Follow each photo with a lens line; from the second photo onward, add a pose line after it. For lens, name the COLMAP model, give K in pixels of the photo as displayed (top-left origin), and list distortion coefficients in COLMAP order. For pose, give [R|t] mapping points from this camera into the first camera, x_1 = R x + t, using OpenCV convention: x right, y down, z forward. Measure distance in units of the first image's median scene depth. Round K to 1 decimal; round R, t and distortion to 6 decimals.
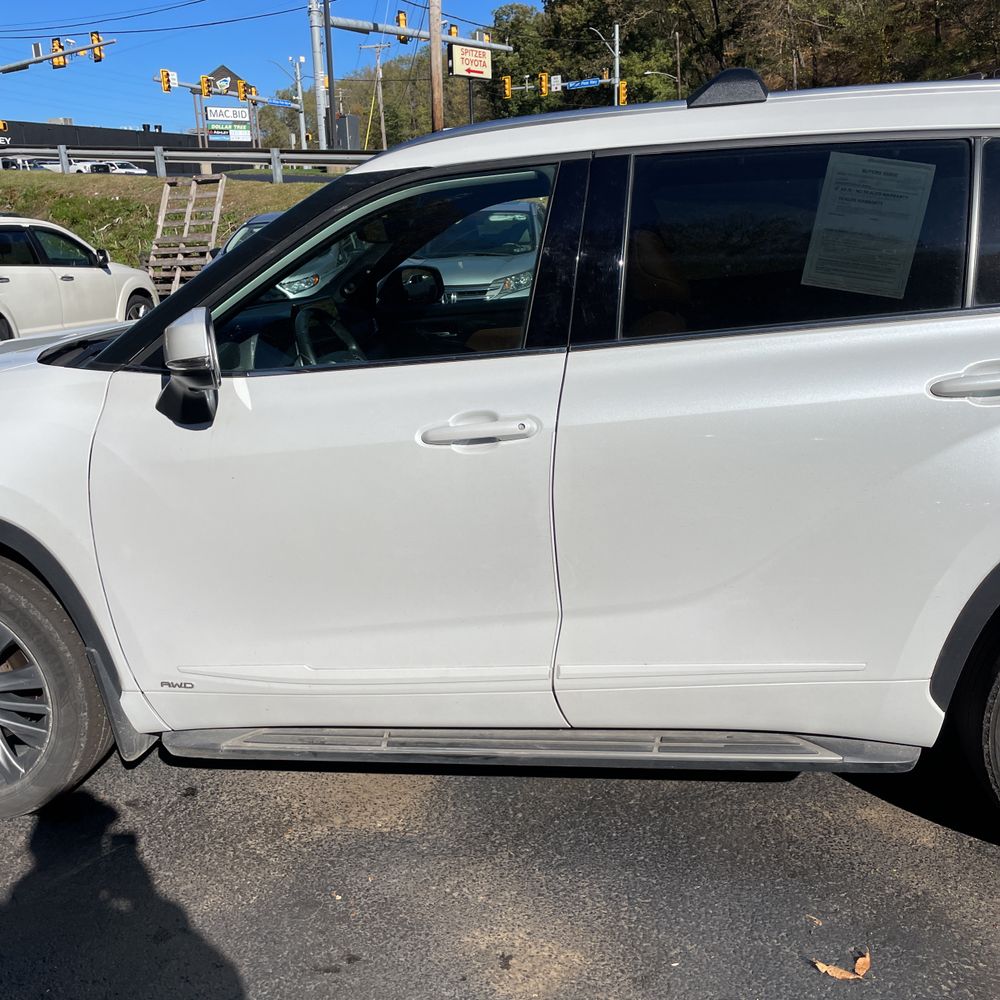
lens RADIAL K [[982.7, 0, 501.3], [0, 982.7, 528.0], [0, 0, 1]] dist [0.090887, -0.121789]
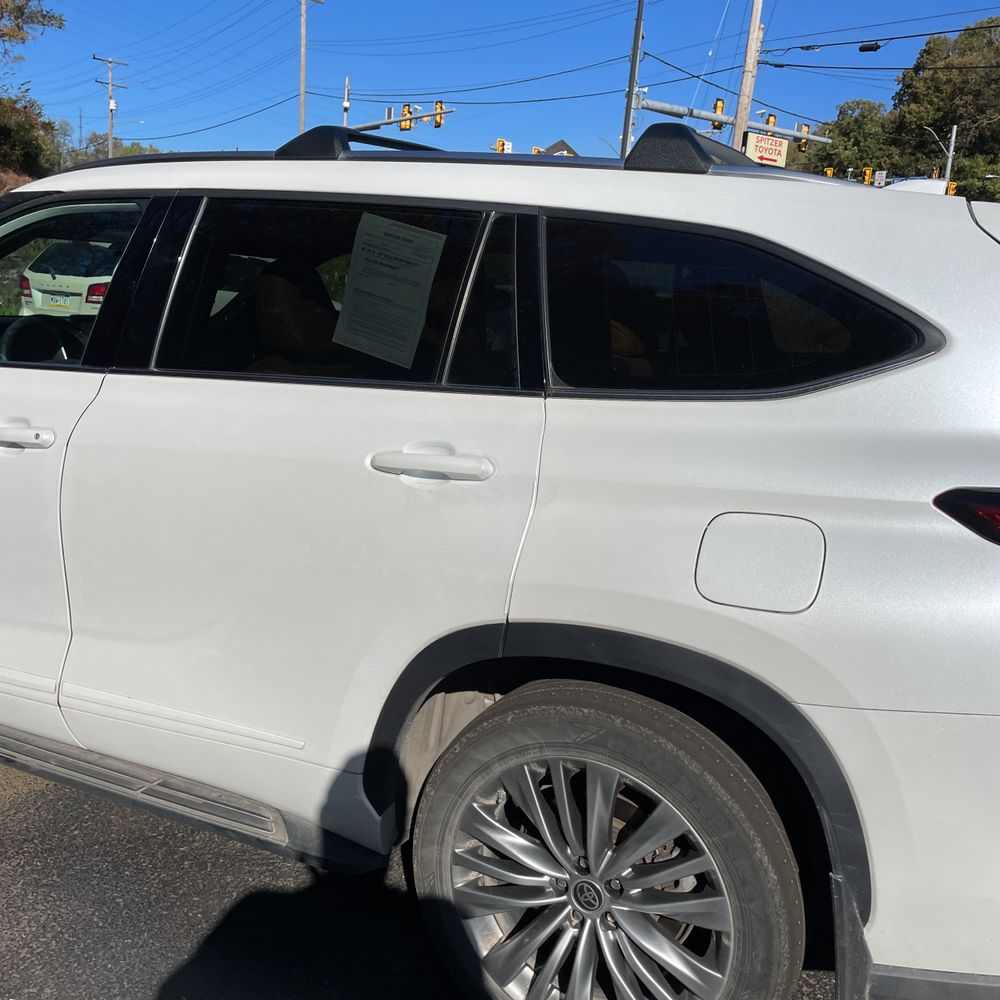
lens RADIAL K [[996.9, 0, 500.0], [0, 996.9, 500.0], [0, 0, 1]] dist [0.083447, -0.106438]
pose [[0.946982, 0.169873, -0.272705, 0.053461], [-0.195585, 0.978197, -0.069839, -0.004029], [0.254895, 0.119473, 0.959559, 0.008461]]
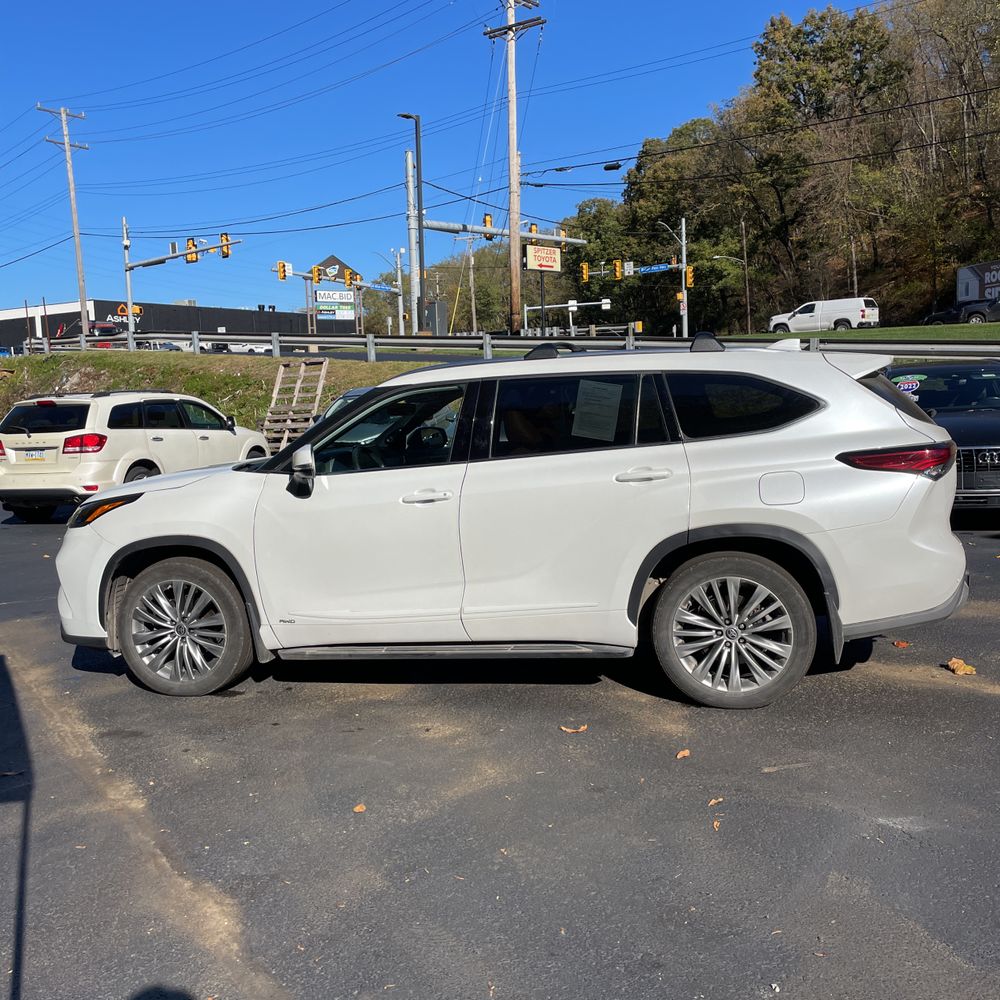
lens RADIAL K [[982.7, 0, 501.3], [0, 982.7, 528.0], [0, 0, 1]] dist [0.090887, -0.121789]
pose [[0.996241, 0.009849, -0.086064, 0.023899], [-0.023344, 0.987285, -0.157234, 0.022488], [0.083422, 0.158652, 0.983804, -0.083033]]
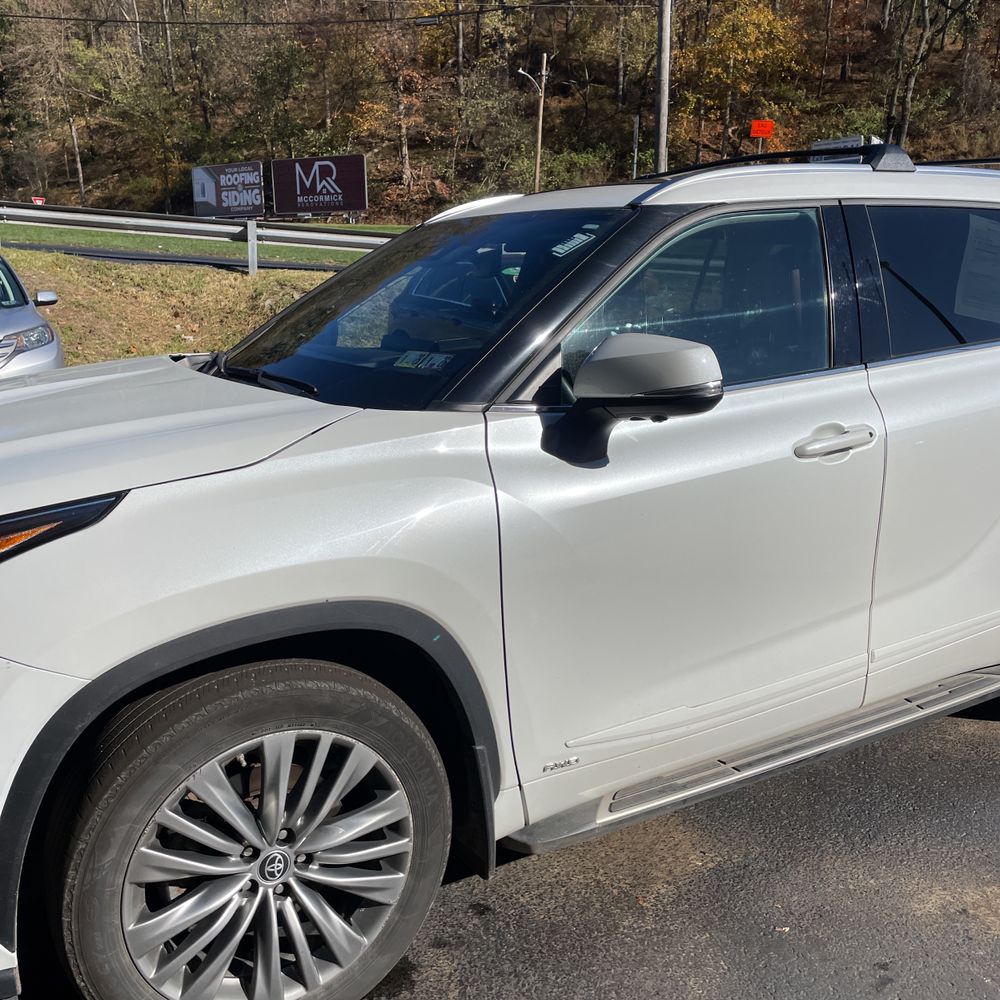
lens RADIAL K [[988.3, 0, 471.3], [0, 988.3, 520.8], [0, 0, 1]] dist [0.117131, -0.193219]
pose [[0.791719, -0.113052, 0.600333, -0.071643], [0.156792, 0.987412, -0.020832, -0.003835], [-0.590421, 0.110620, 0.799479, 0.026110]]
